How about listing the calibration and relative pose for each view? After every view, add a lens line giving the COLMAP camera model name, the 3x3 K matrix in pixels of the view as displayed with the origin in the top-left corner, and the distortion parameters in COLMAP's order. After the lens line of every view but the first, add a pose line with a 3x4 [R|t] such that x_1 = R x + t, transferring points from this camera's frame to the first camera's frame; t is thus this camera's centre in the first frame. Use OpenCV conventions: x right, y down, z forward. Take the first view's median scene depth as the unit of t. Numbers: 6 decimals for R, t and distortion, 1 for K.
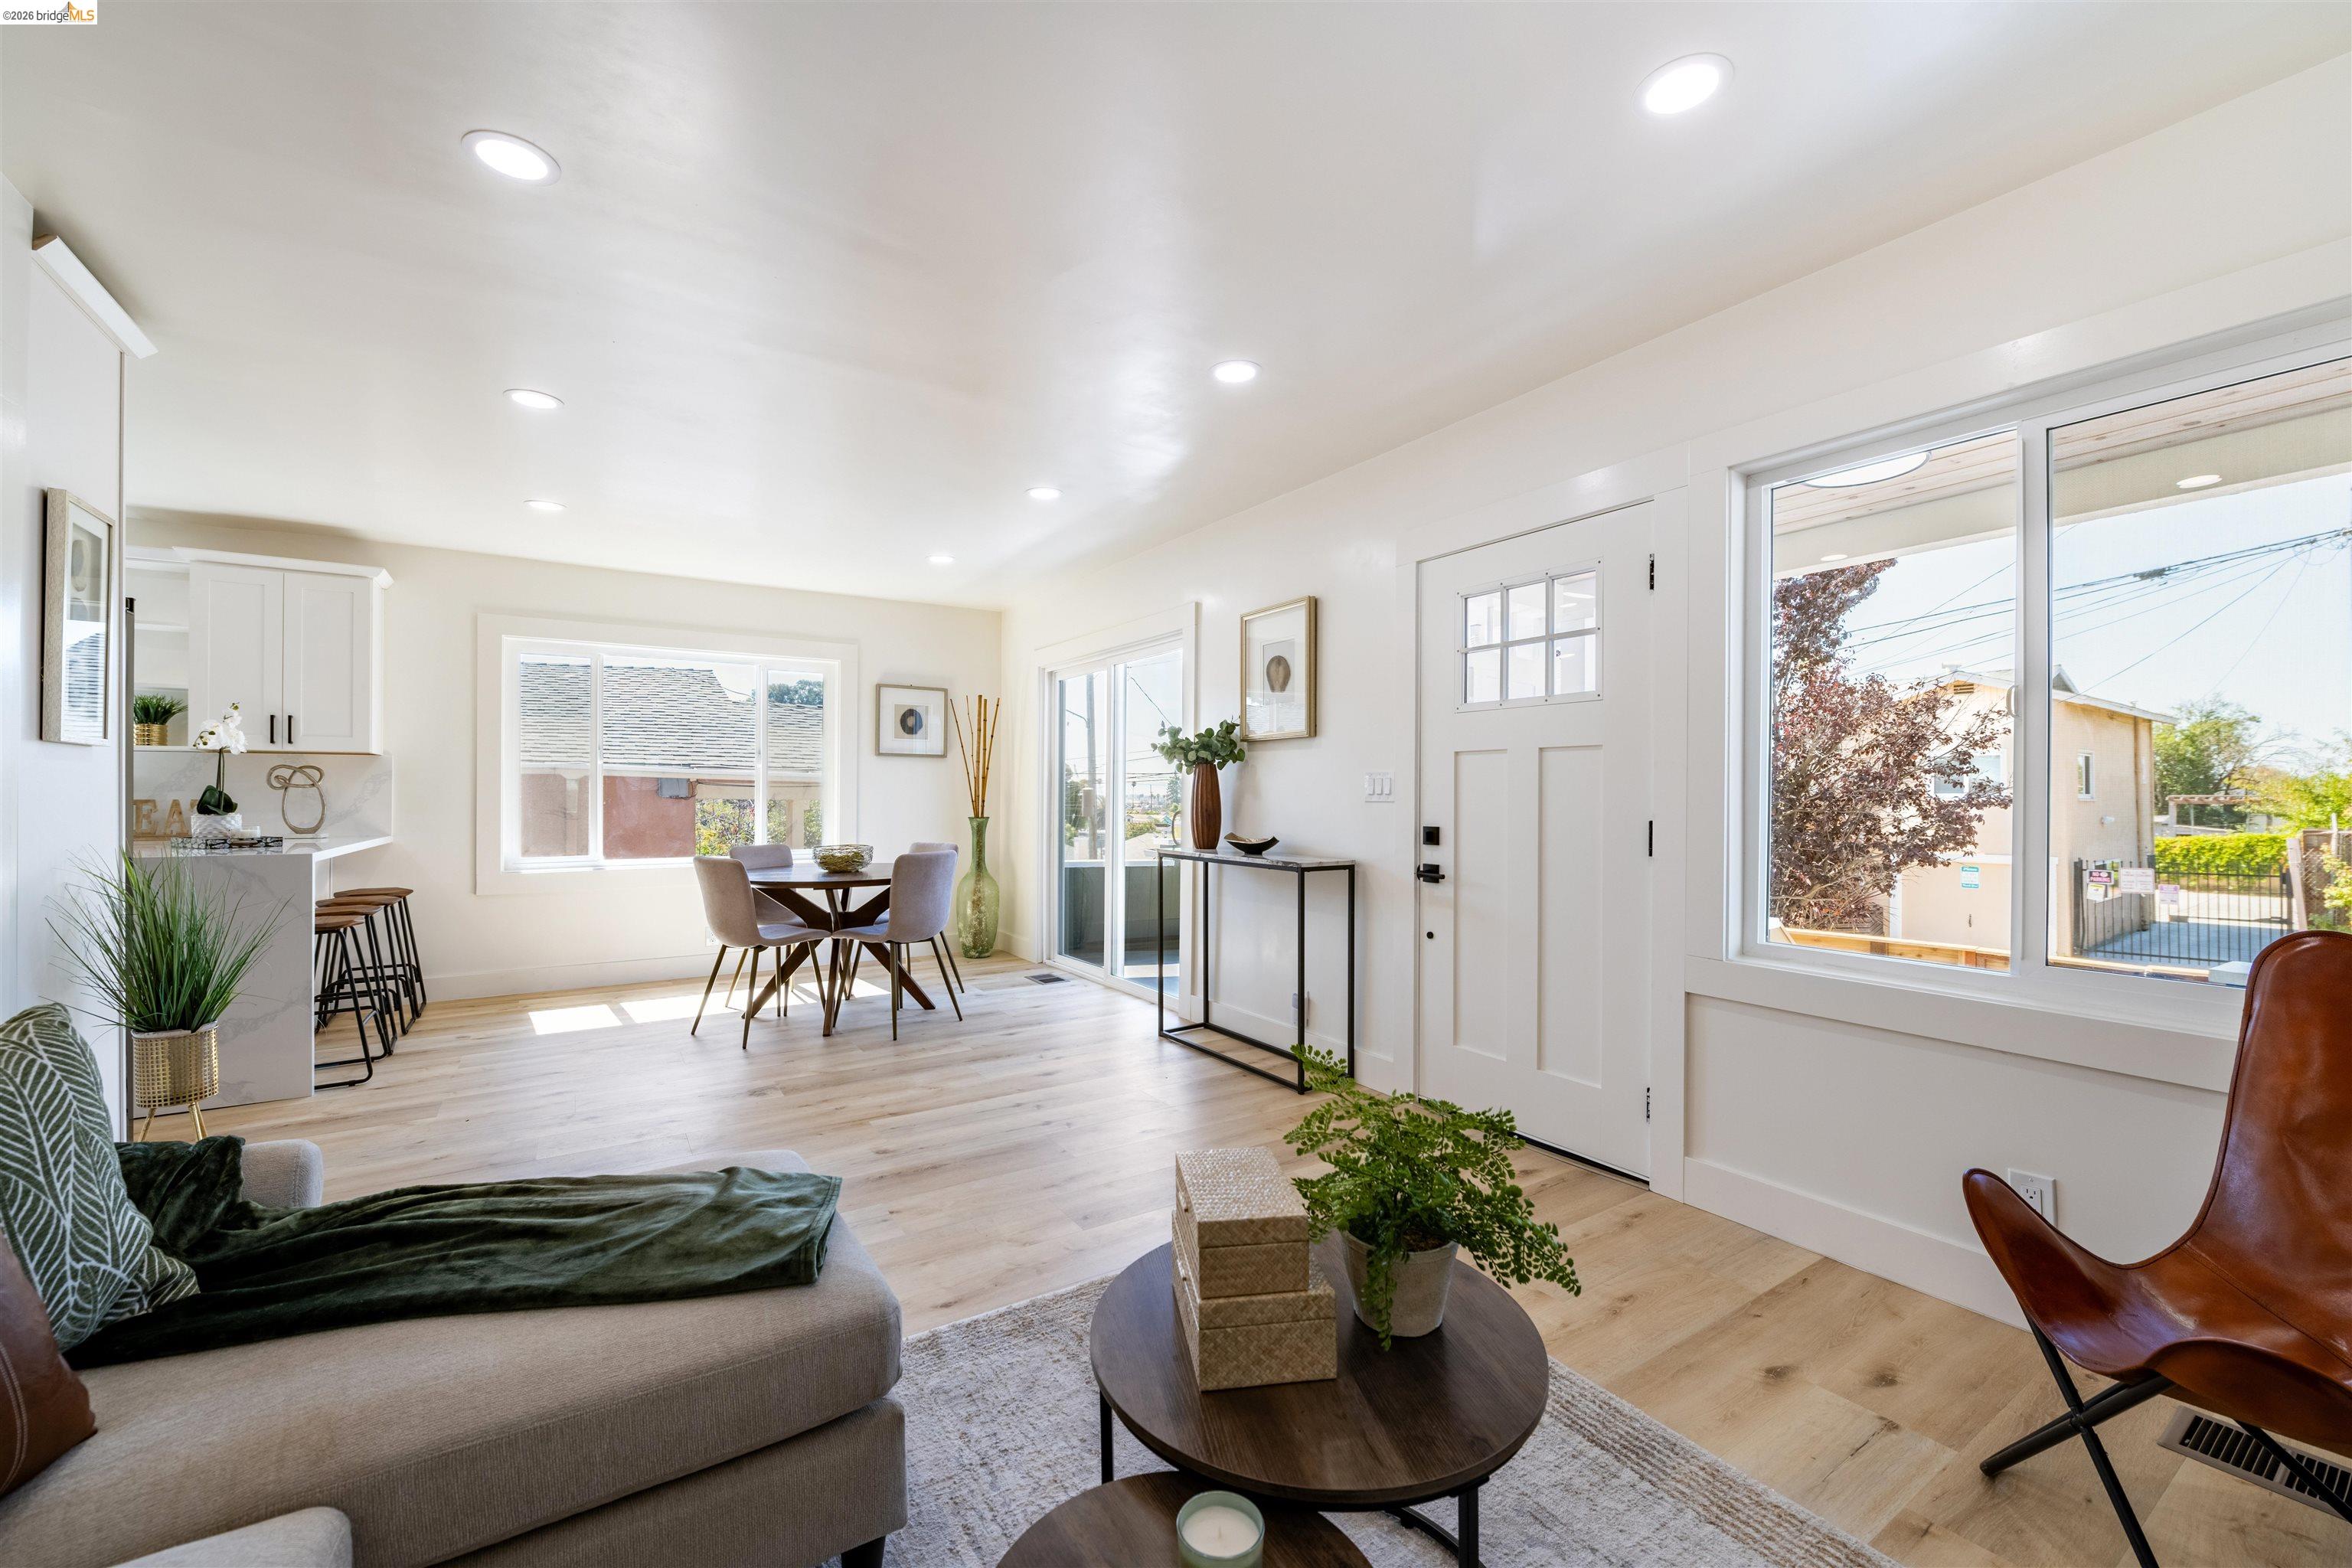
lens RADIAL K [[937.1, 0, 1176.0], [0, 937.1, 784.0], [0, 0, 1]] dist [-0.000315, 0.000003]
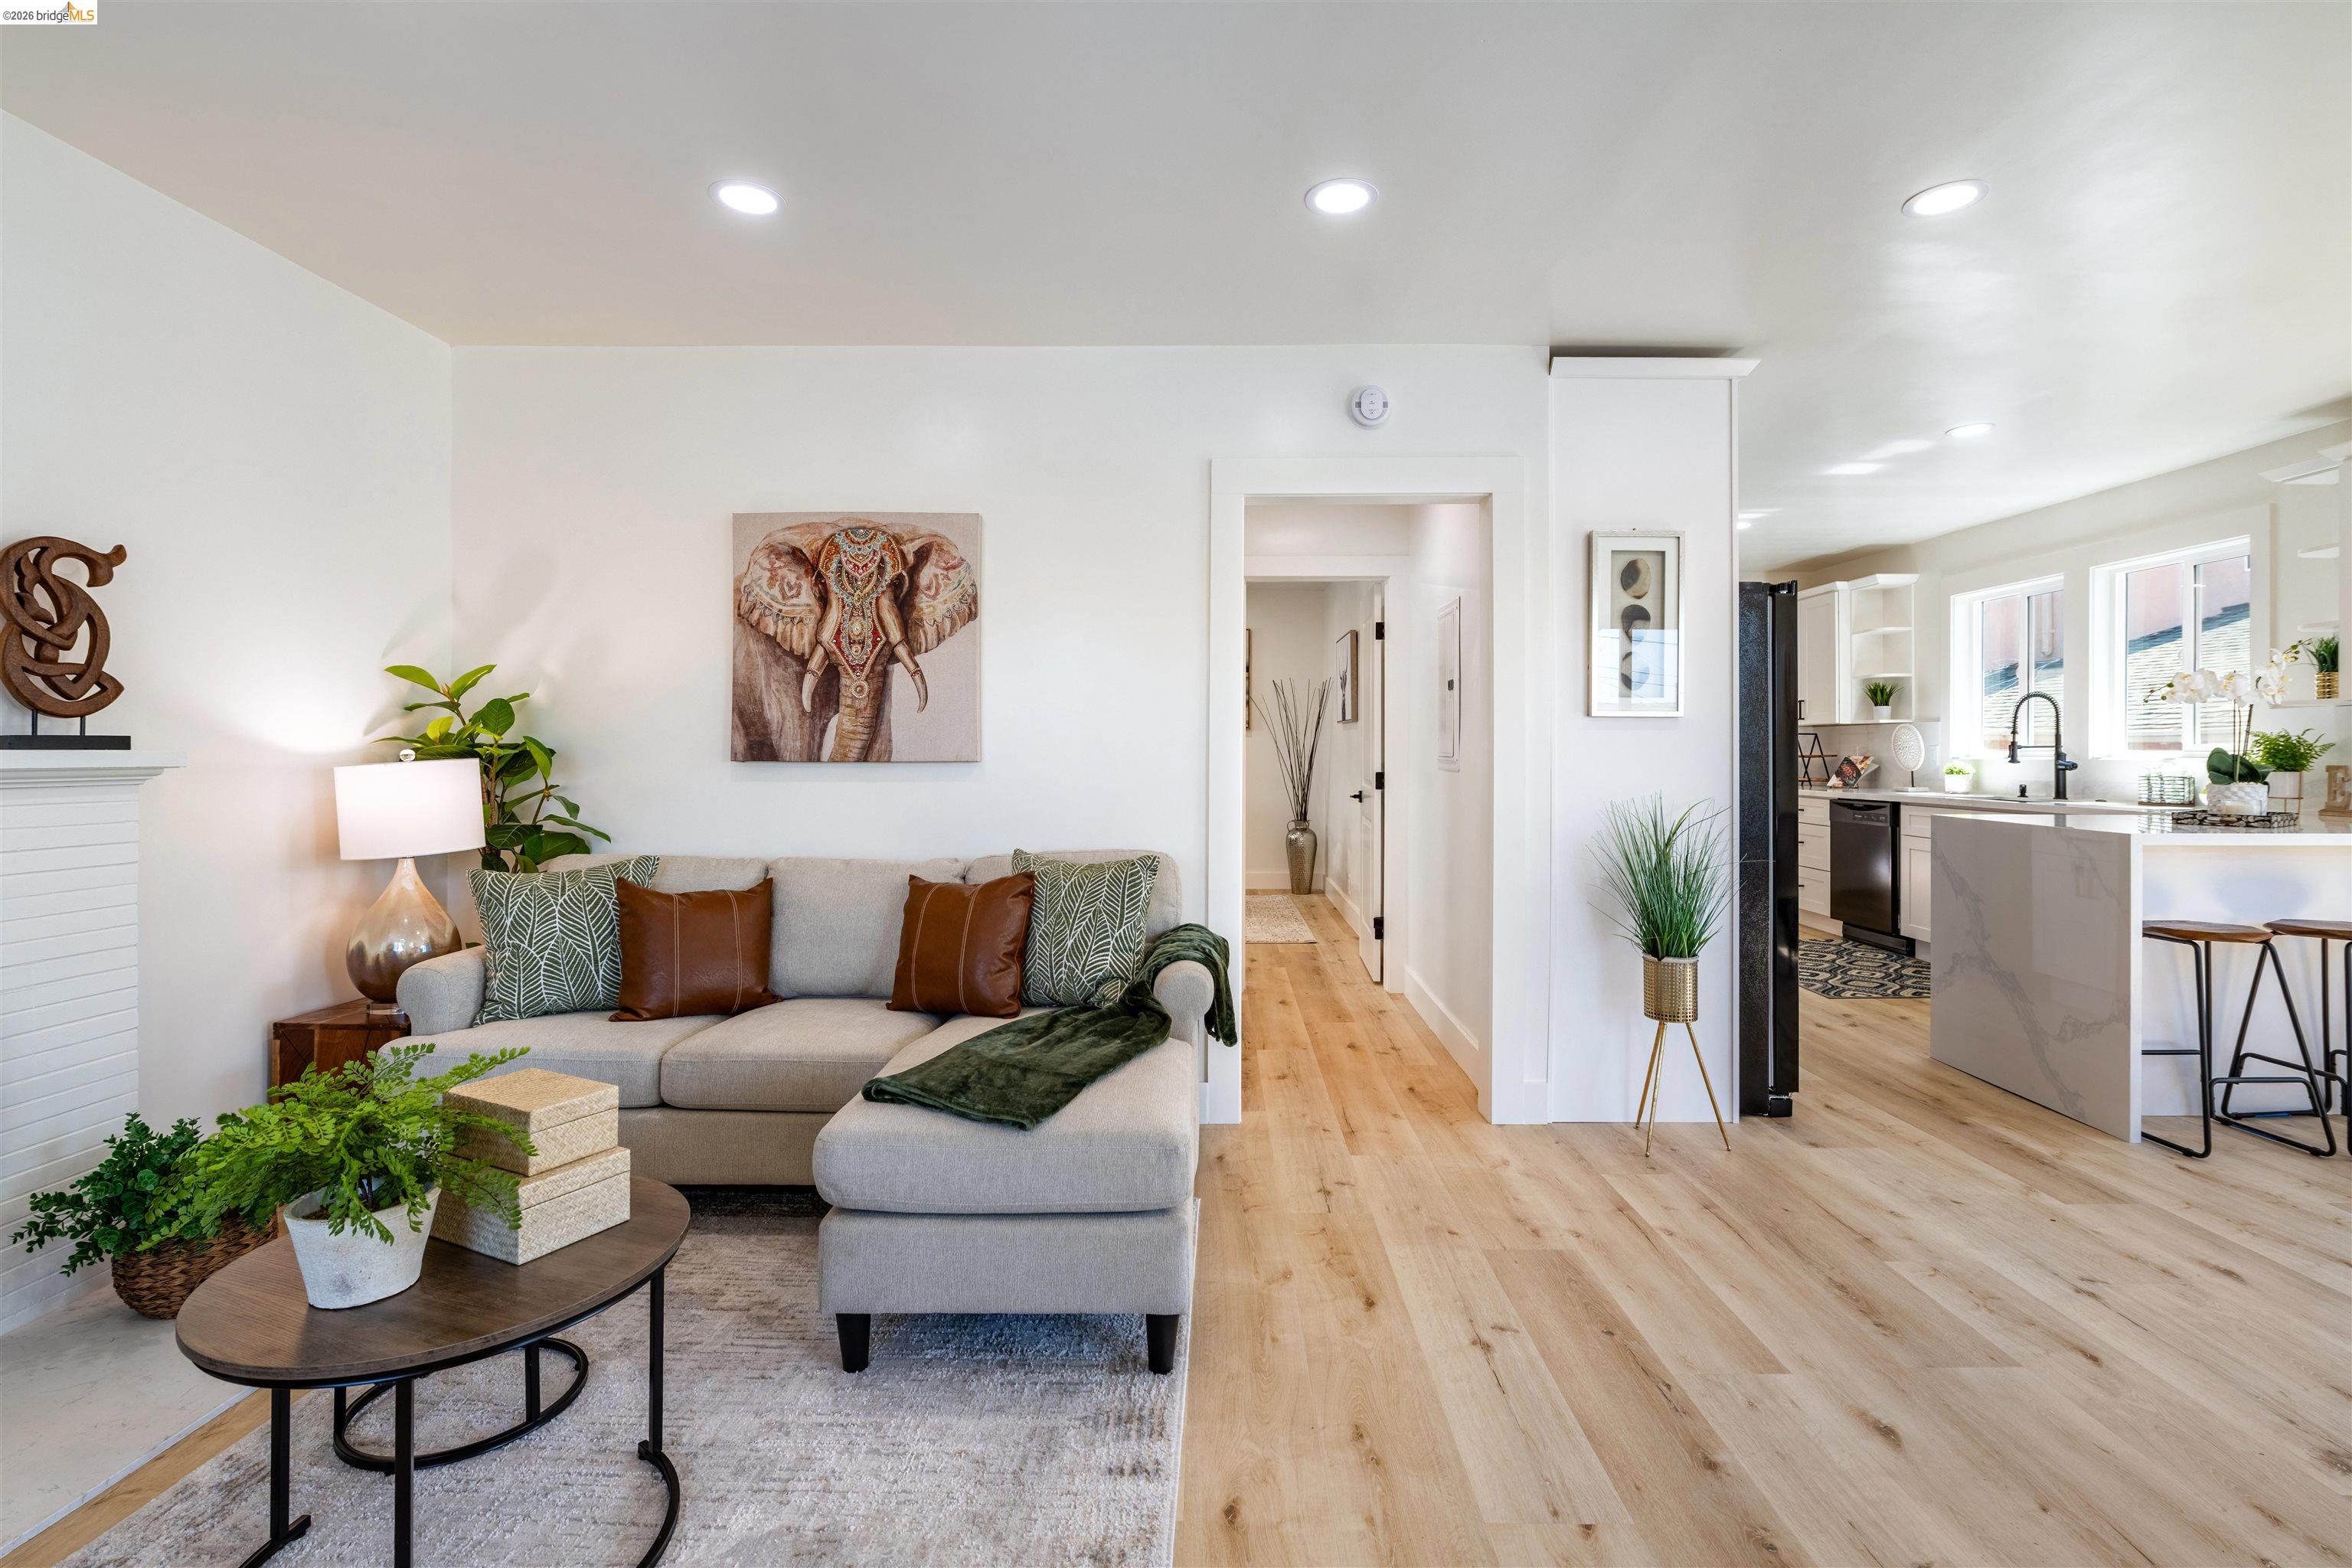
lens RADIAL K [[1061.7, 0, 1180.3], [0, 1061.7, 748.1], [0, 0, 1]] dist [-0.011523, -0.000167]
pose [[-0.553868, -0.007154, -0.832574, 0.179239], [0.003619, 0.999933, -0.011000, 0.006575], [0.832597, -0.009106, -0.553804, 0.591412]]
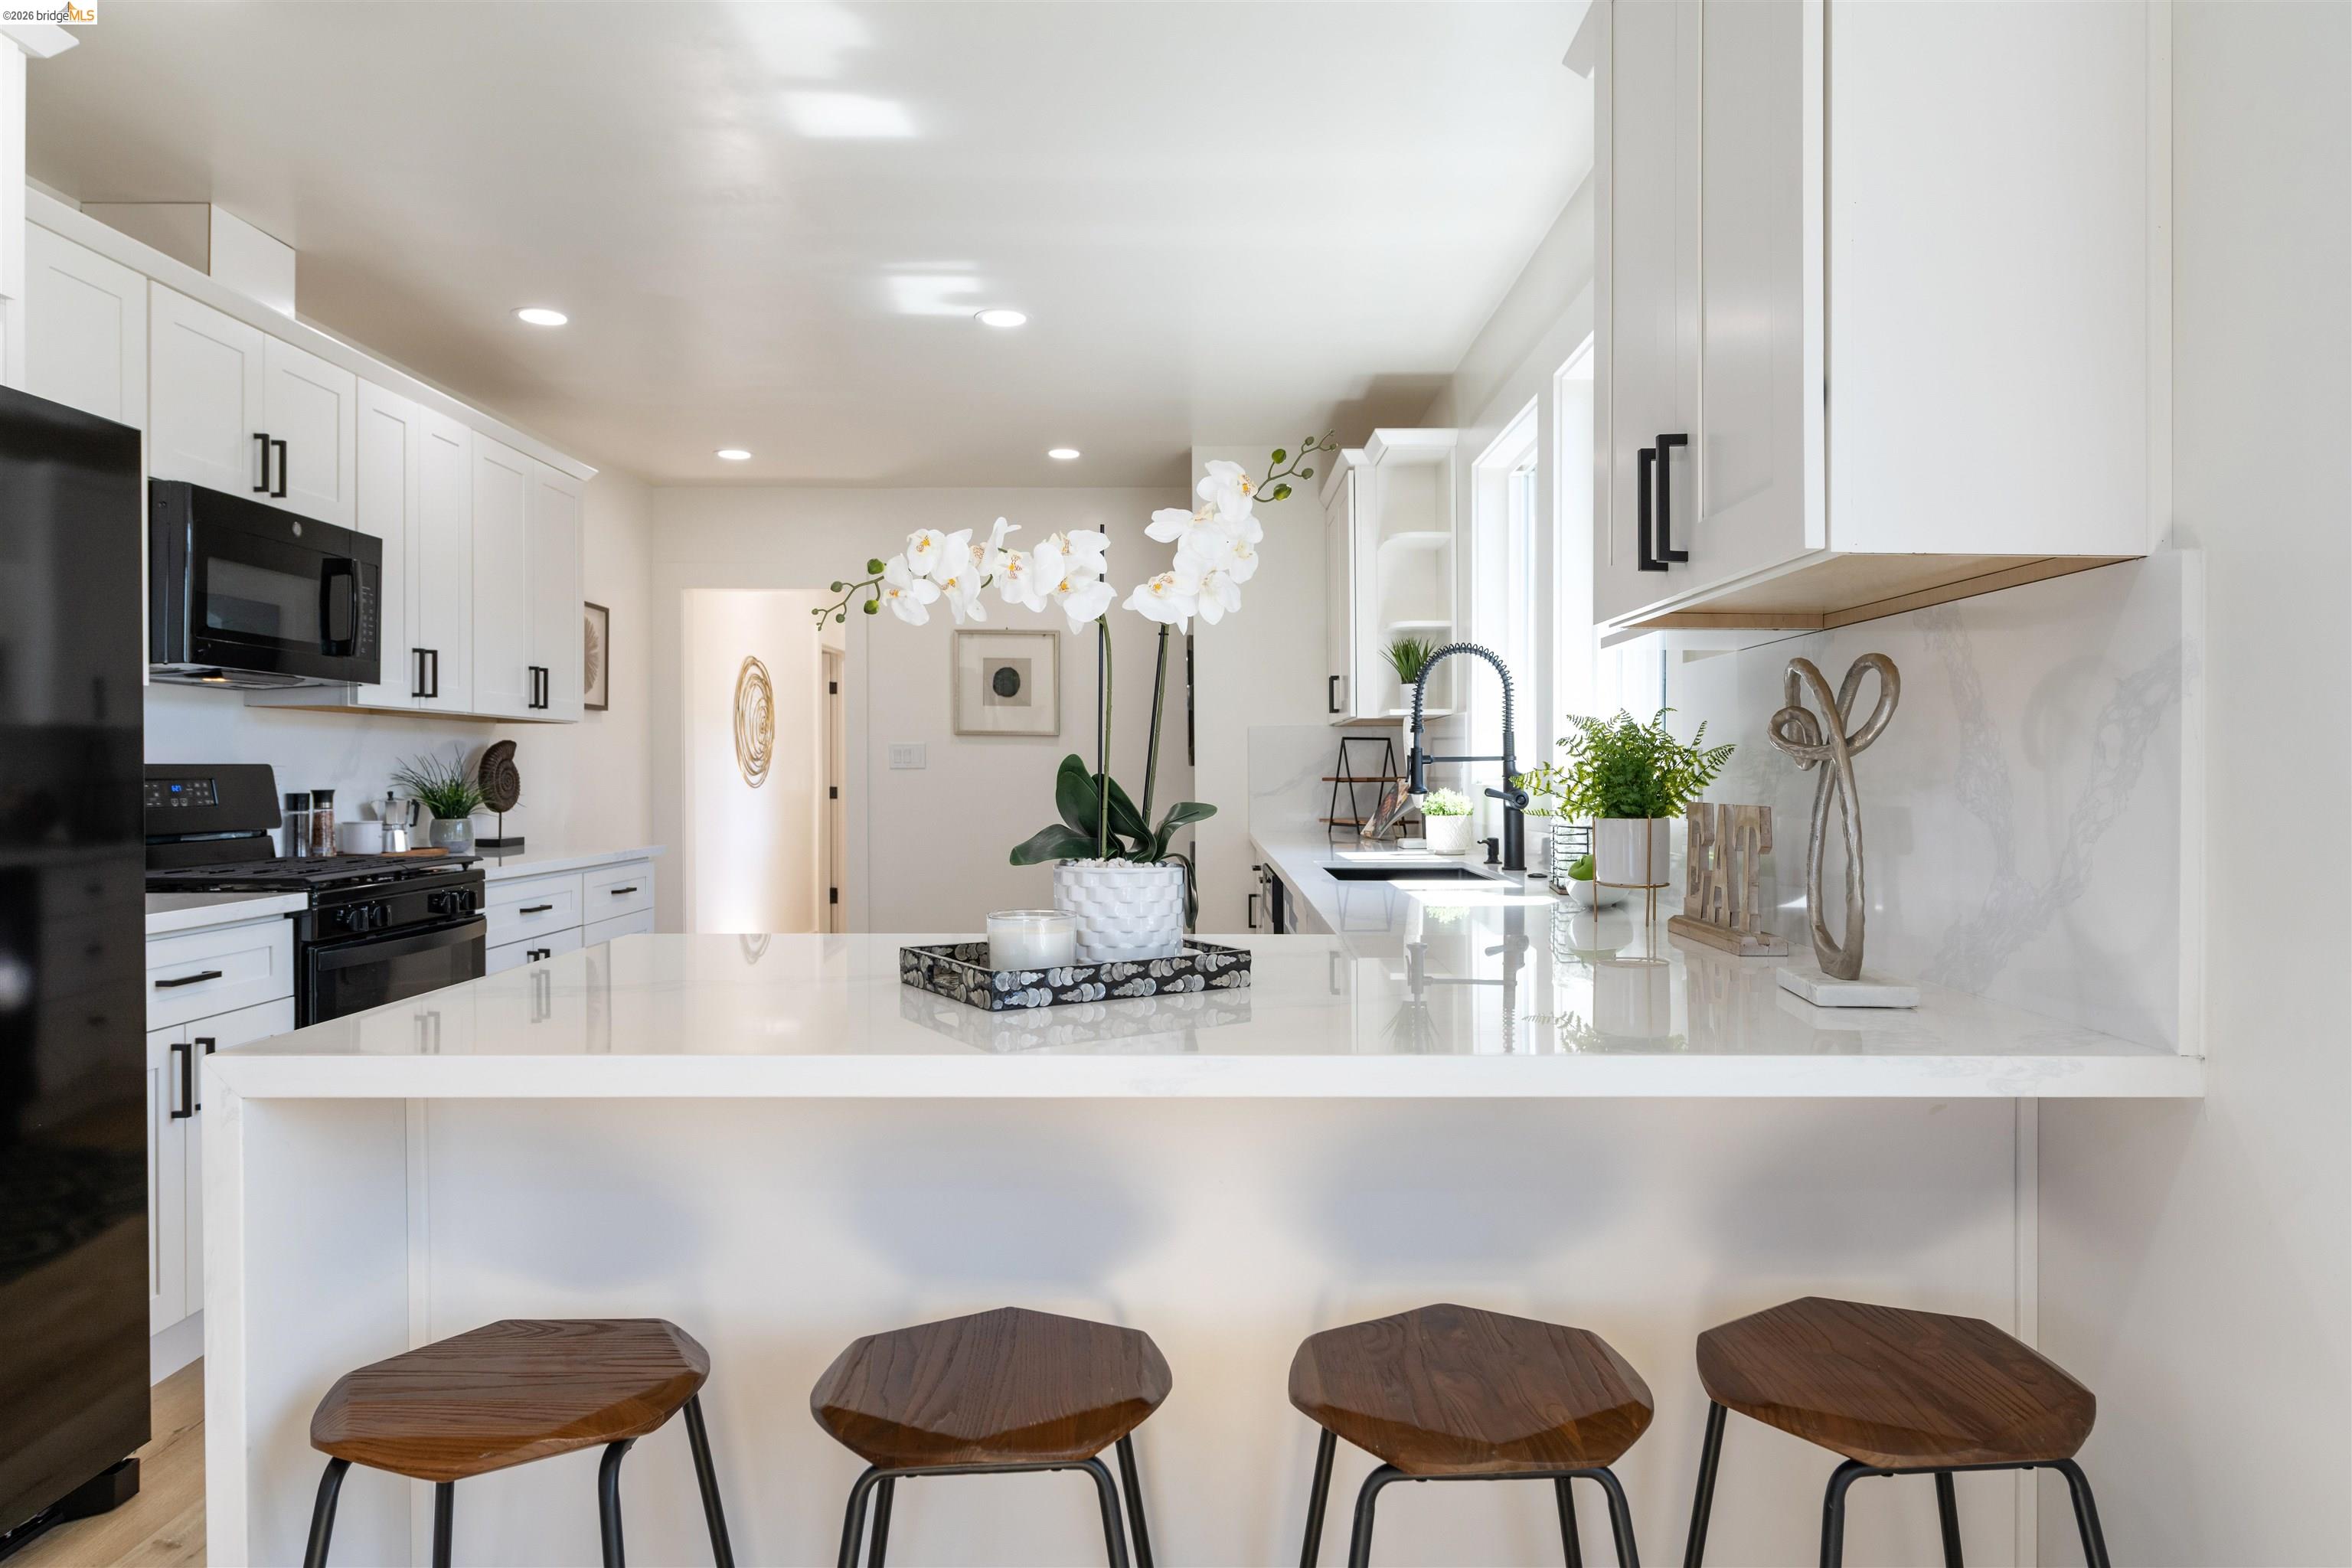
lens RADIAL K [[1441.8, 0, 1176.0], [0, 1441.8, 784.0], [0, 0, 1]] dist [0.000178, -0.000046]
pose [[-0.552115, 0.003247, -0.833762, -0.538295], [0.006747, 0.999977, -0.000574, 0.008116], [0.833741, -0.005942, -0.552124, 0.989816]]
